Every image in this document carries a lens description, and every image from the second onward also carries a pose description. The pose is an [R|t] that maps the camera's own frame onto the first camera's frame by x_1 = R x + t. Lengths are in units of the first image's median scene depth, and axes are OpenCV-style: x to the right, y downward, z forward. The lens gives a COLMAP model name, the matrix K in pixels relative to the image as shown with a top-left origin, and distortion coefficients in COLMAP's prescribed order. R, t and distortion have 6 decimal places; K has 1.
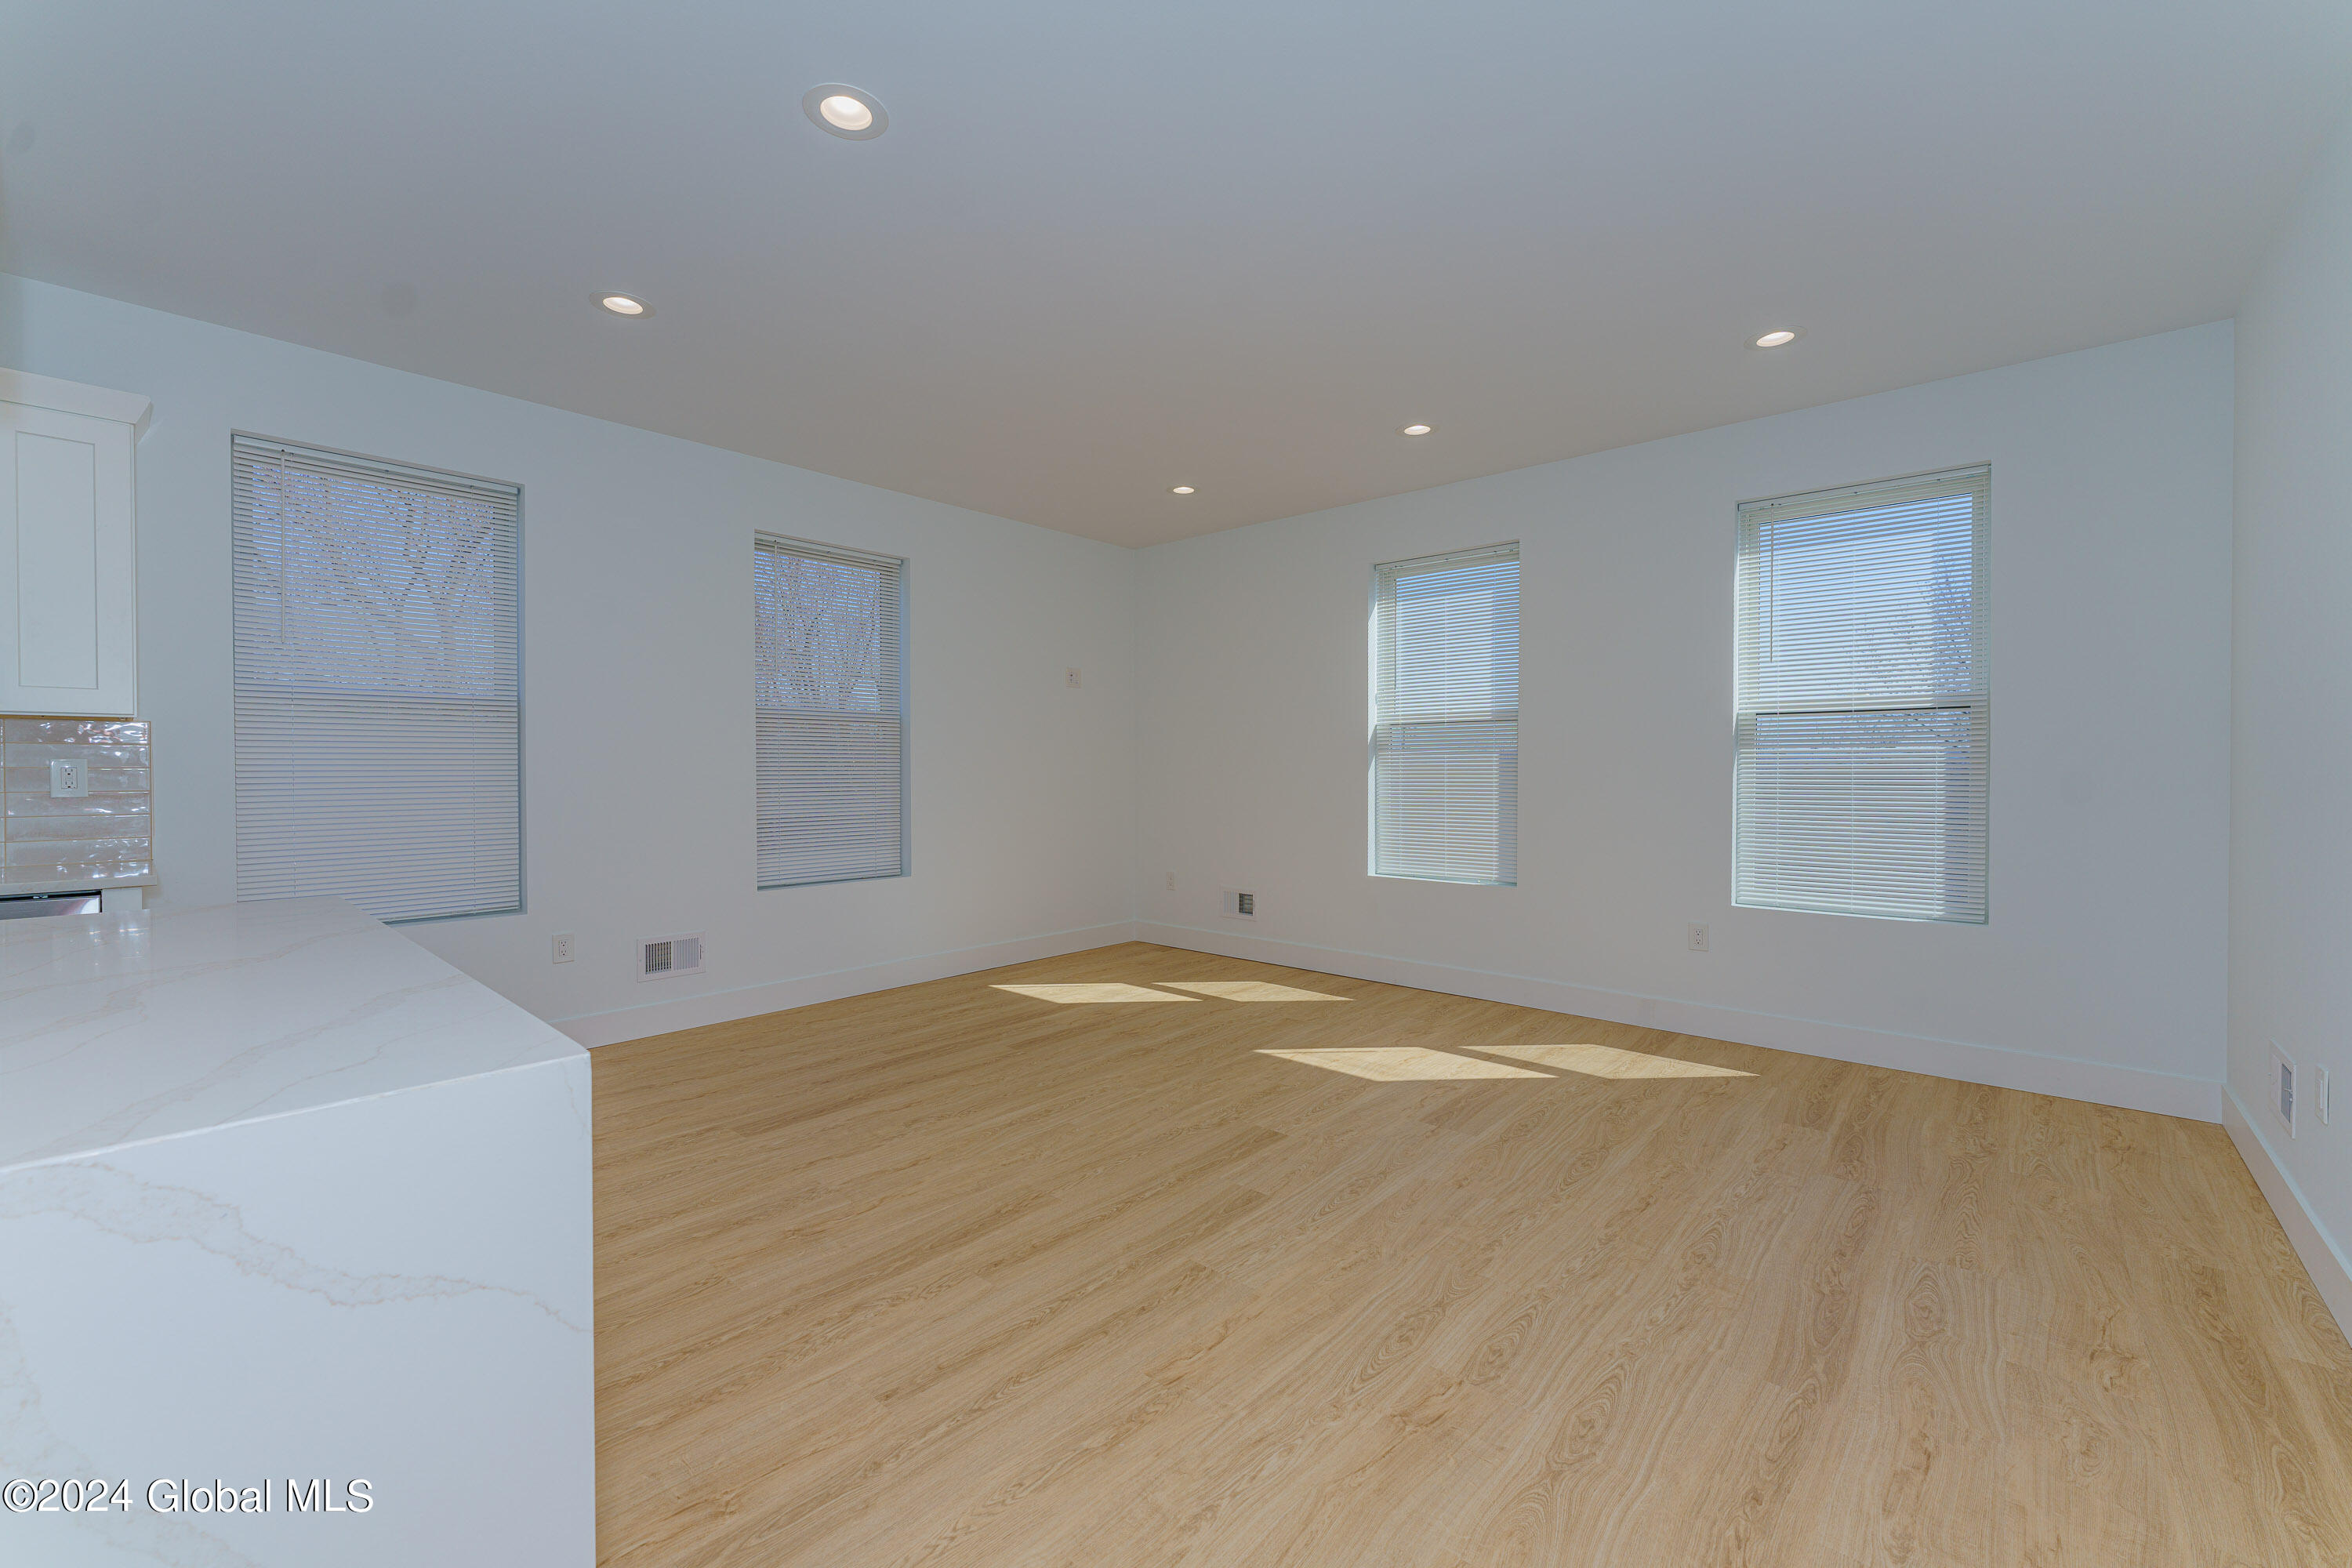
lens RADIAL K [[939.5, 0, 1170.5], [0, 939.5, 770.8], [0, 0, 1]] dist [-0.000375, 0.000222]
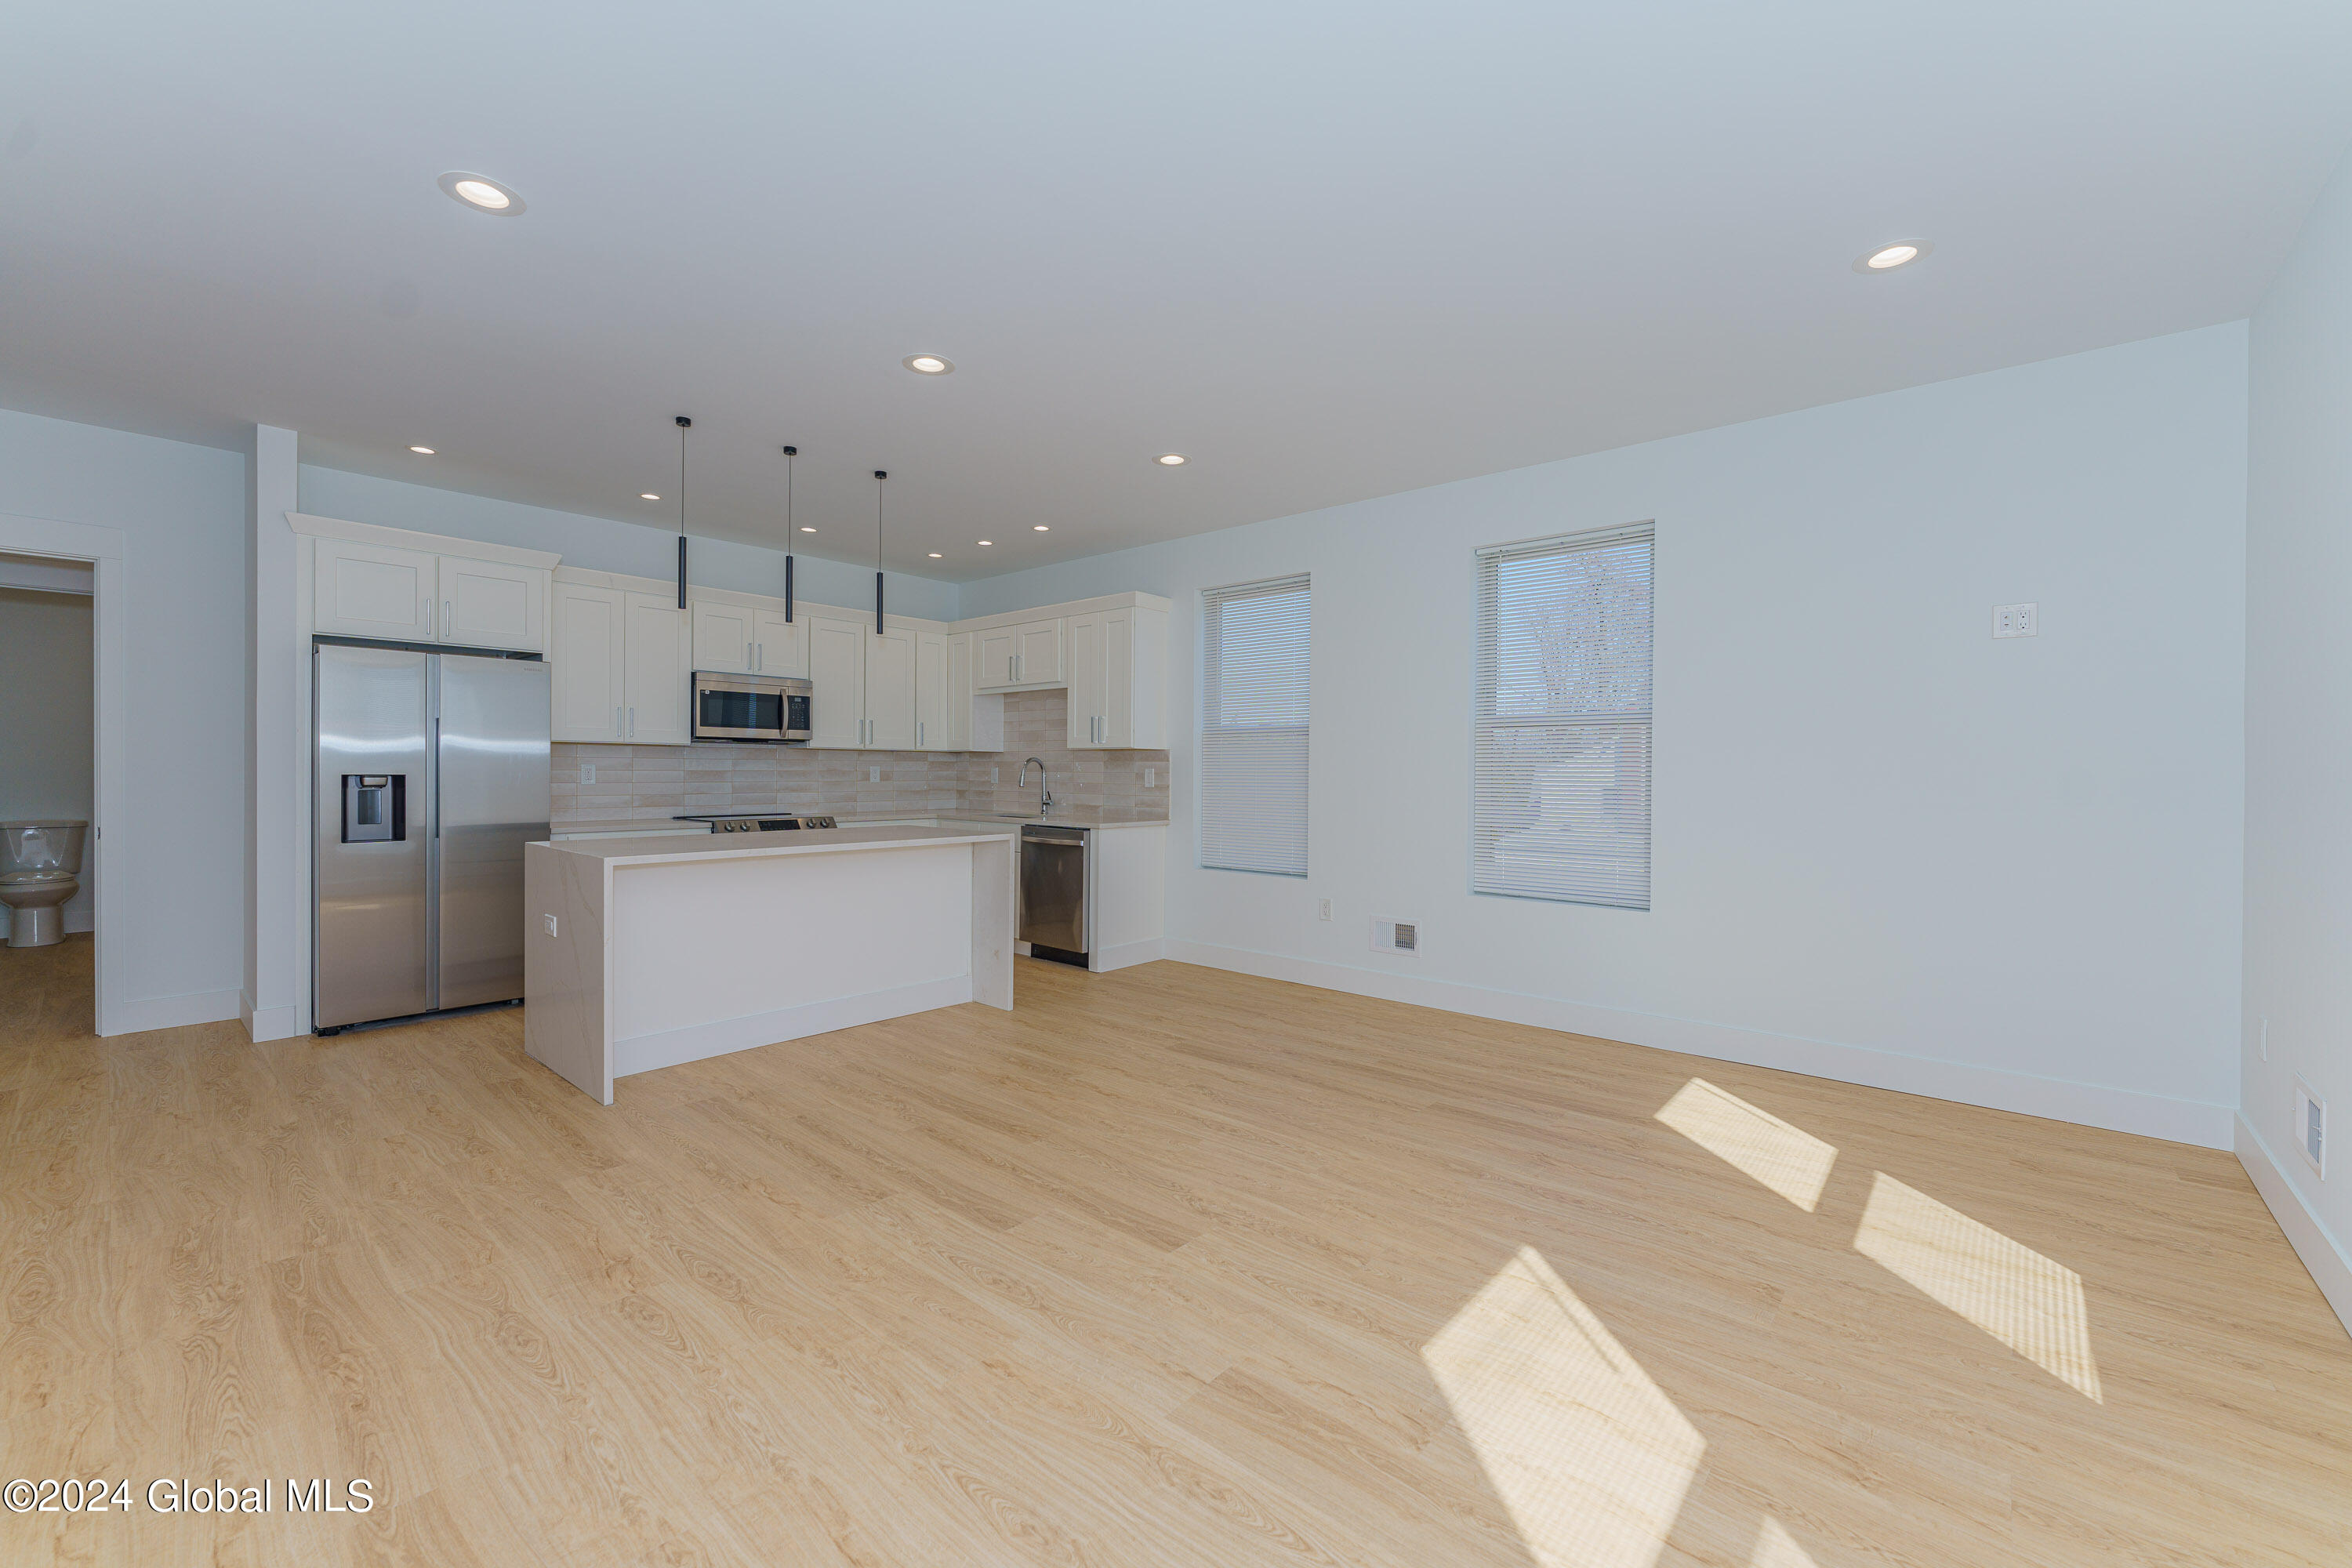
lens RADIAL K [[939.5, 0, 1171.2], [0, 939.5, 784.6], [0, 0, 1]] dist [-0.000375, 0.000222]
pose [[0.013995, 0.012731, -0.999821, 0.848071], [-0.011105, 0.999859, 0.012576, -0.004476], [0.999840, 0.010927, 0.014135, 0.940572]]
